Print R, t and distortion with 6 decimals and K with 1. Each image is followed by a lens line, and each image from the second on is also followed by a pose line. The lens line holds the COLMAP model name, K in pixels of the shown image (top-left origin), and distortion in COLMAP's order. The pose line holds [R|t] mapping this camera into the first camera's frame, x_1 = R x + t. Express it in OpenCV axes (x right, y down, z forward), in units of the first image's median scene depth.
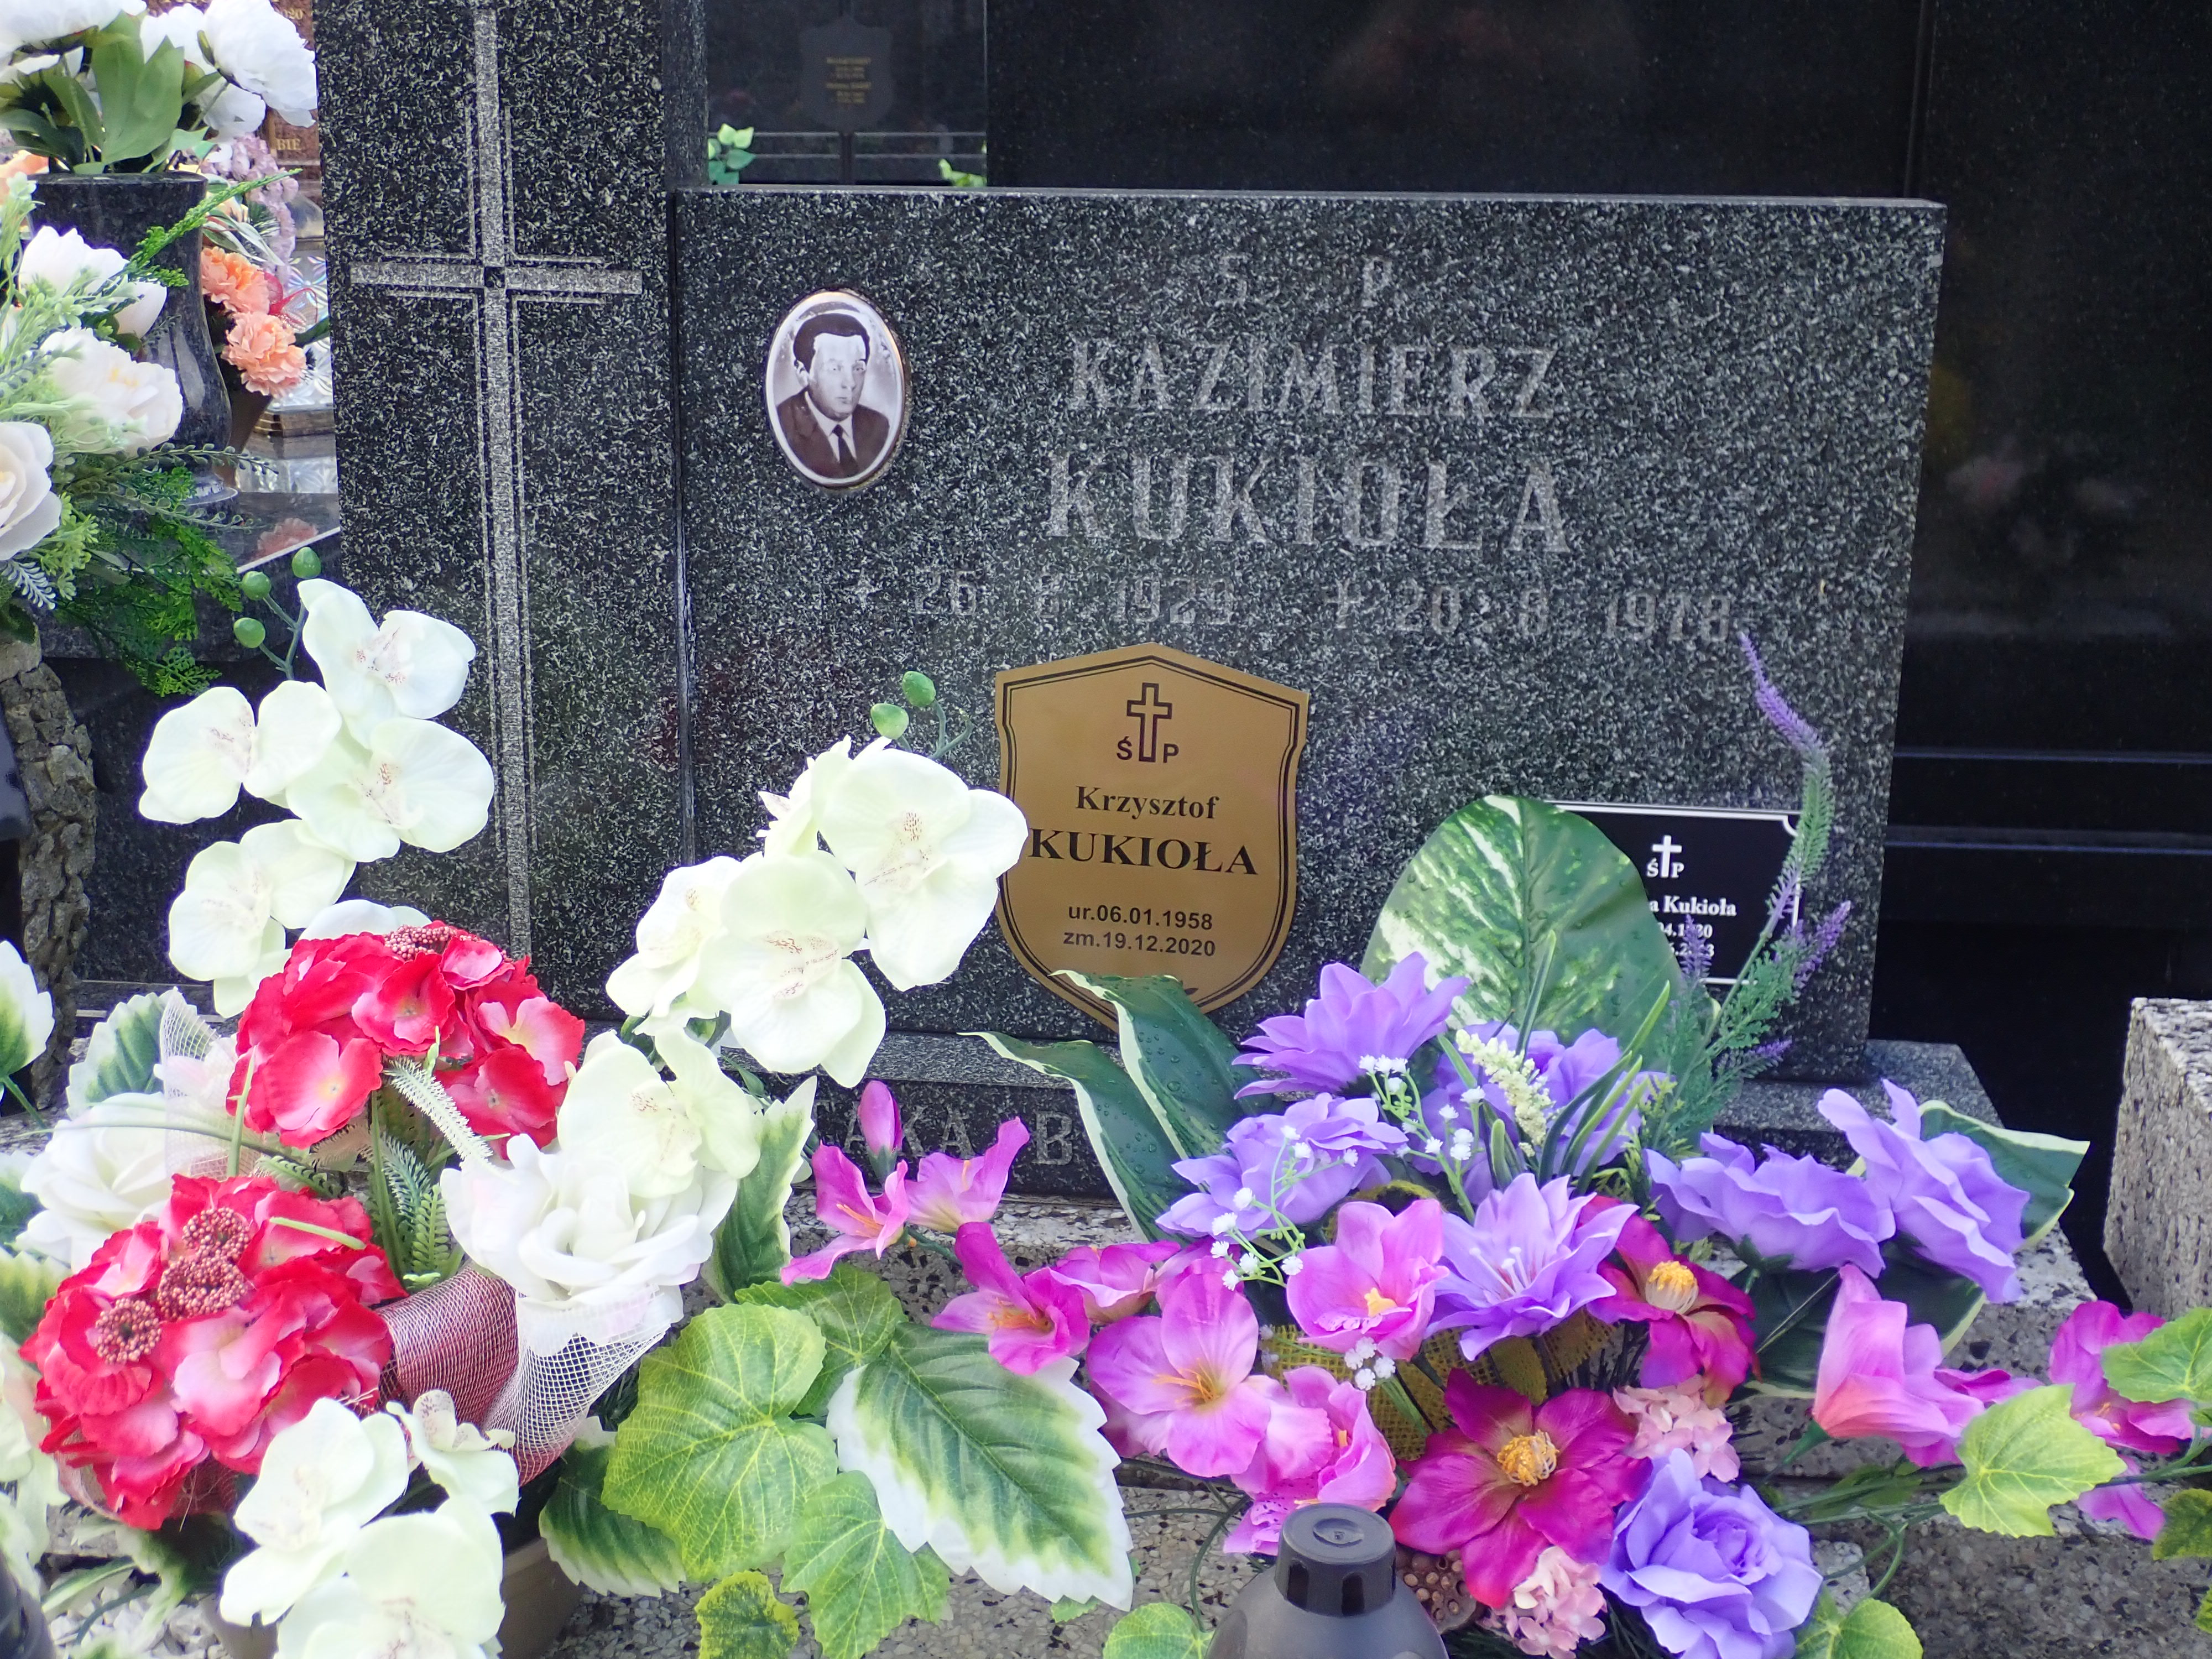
lens RADIAL K [[2594.9, 0, 1110.1], [0, 2594.9, 901.6], [0, 0, 1]] dist [0.076890, 0.014558]
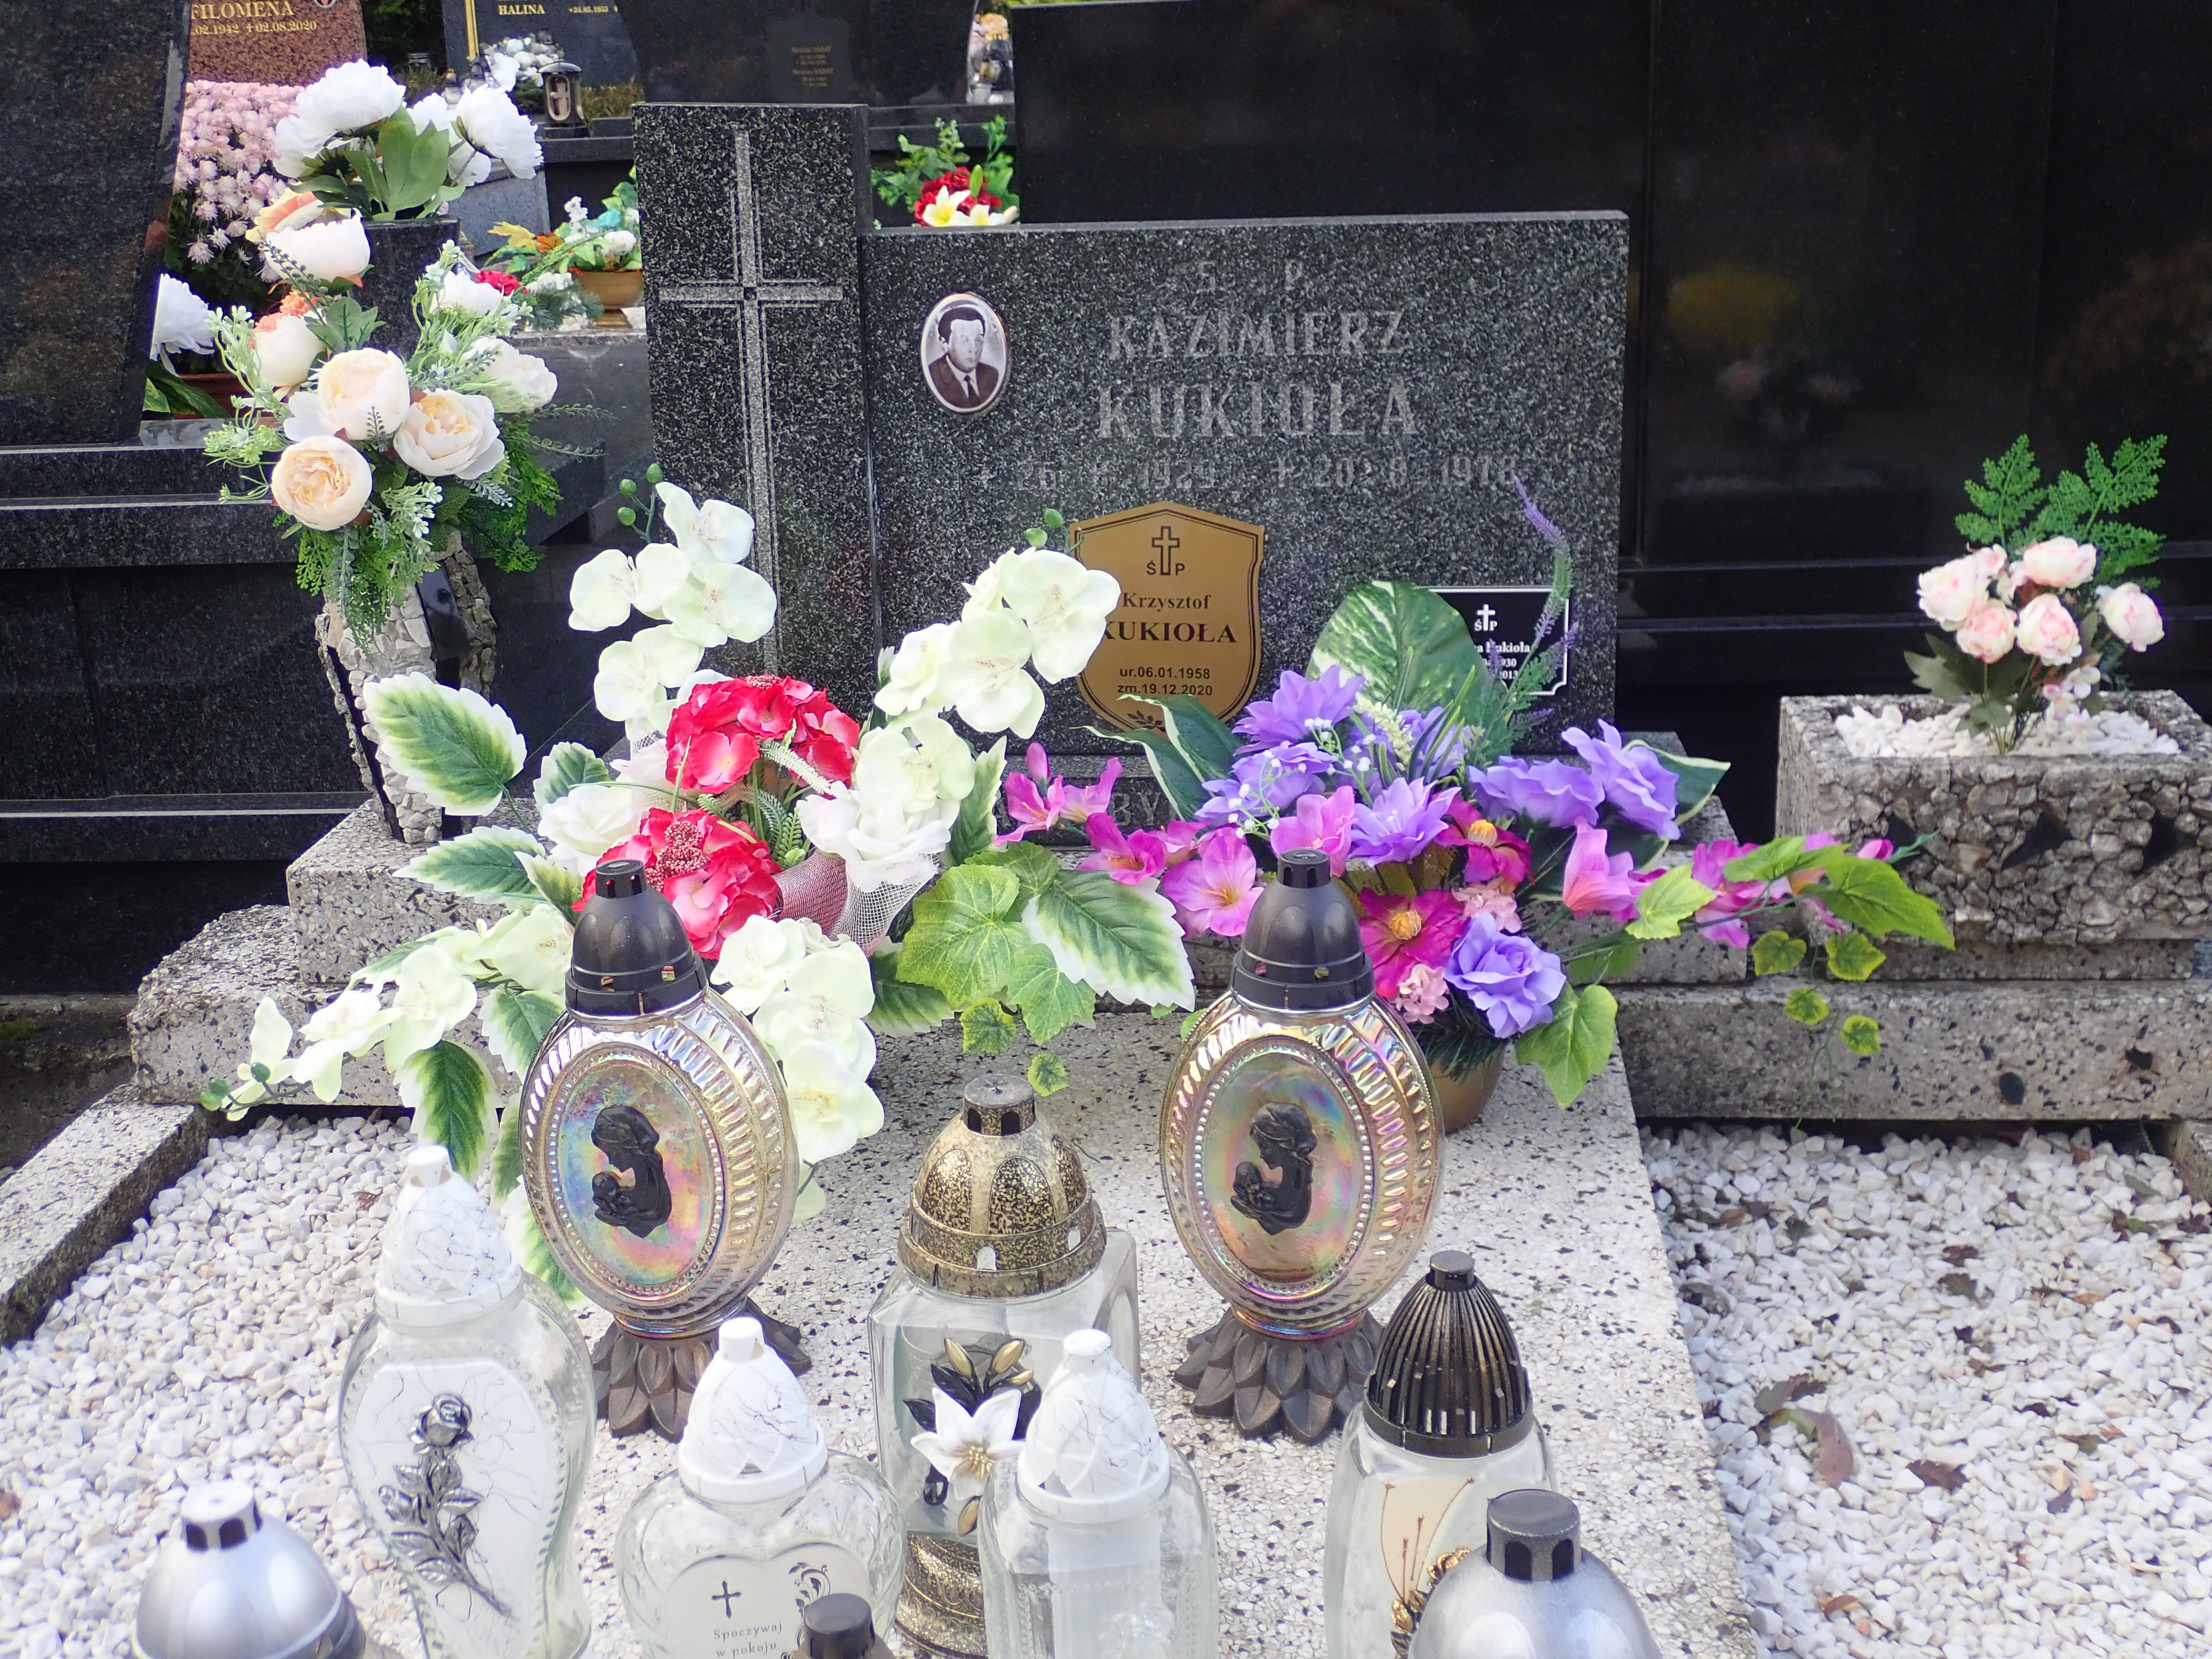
lens RADIAL K [[2583.3, 0, 1106.0], [0, 2583.3, 829.5], [0, 0, 1]] dist [0.103642, 0.014410]
pose [[0.998722, -0.045829, 0.021299, -0.068663], [0.045876, 0.998946, -0.001722, 0.112519], [-0.021198, 0.002697, 0.999772, -0.650966]]
